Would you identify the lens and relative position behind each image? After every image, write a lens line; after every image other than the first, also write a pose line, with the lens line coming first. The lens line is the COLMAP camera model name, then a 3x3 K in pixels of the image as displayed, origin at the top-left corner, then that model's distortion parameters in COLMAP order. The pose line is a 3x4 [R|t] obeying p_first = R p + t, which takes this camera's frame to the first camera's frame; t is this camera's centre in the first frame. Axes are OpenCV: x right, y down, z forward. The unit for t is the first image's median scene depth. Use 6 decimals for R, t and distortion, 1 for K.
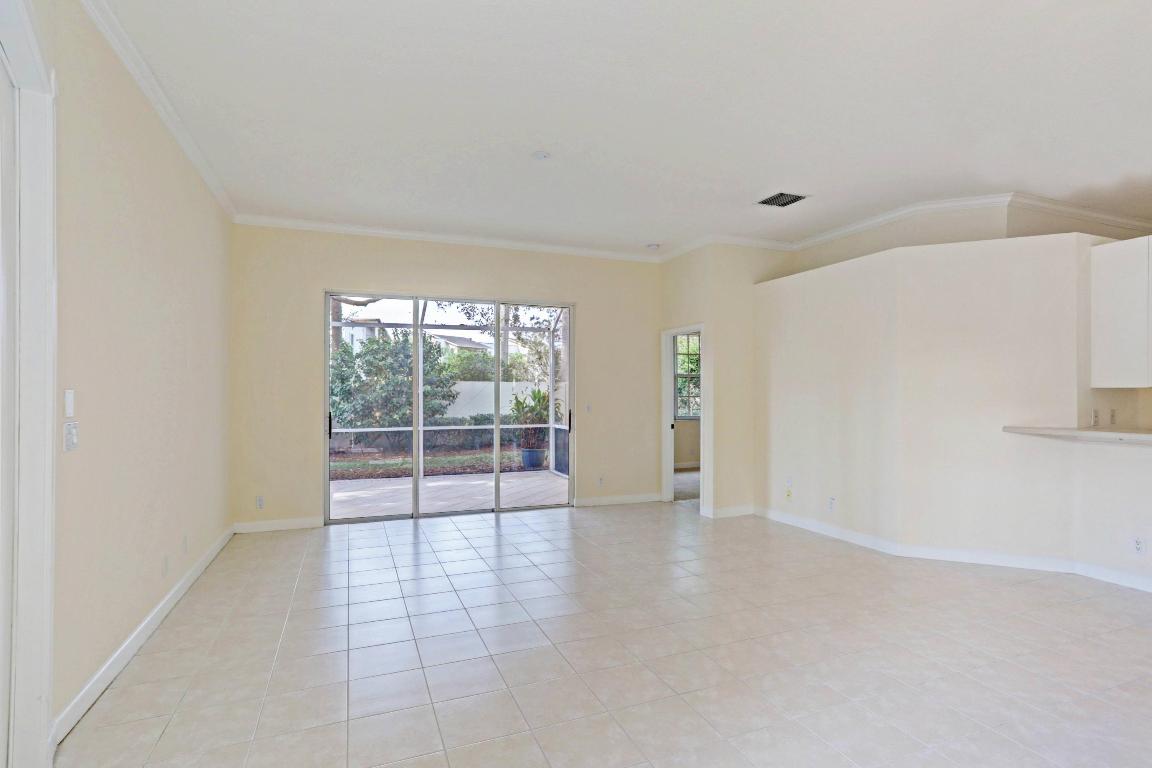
lens RADIAL K [[547.7, 0, 574.0], [0, 547.7, 394.9], [0, 0, 1]] dist [0.000181, 0.000052]
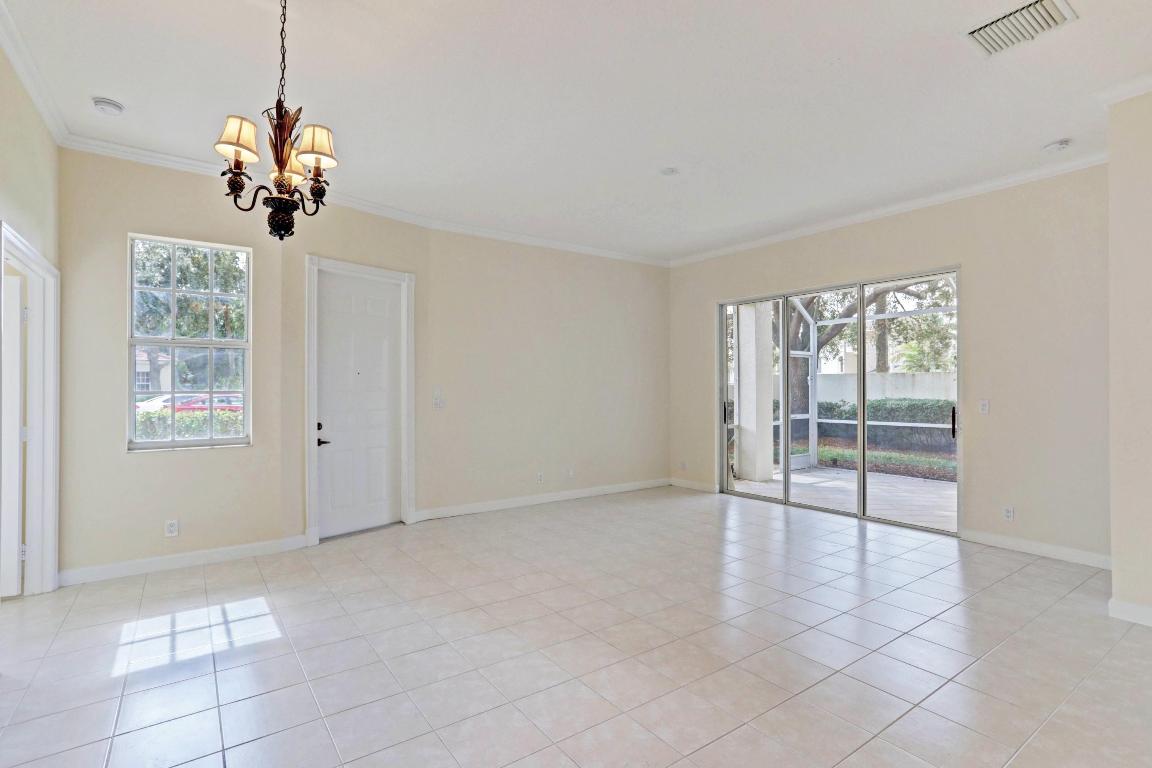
lens RADIAL K [[547.7, 0, 574.0], [0, 547.7, 394.9], [0, 0, 1]] dist [0.000181, 0.000052]
pose [[0.223275, -0.000316, -0.974755, 0.594623], [0.004636, 0.999989, 0.000738, 0.014475], [0.974744, -0.004684, 0.223274, 0.362331]]
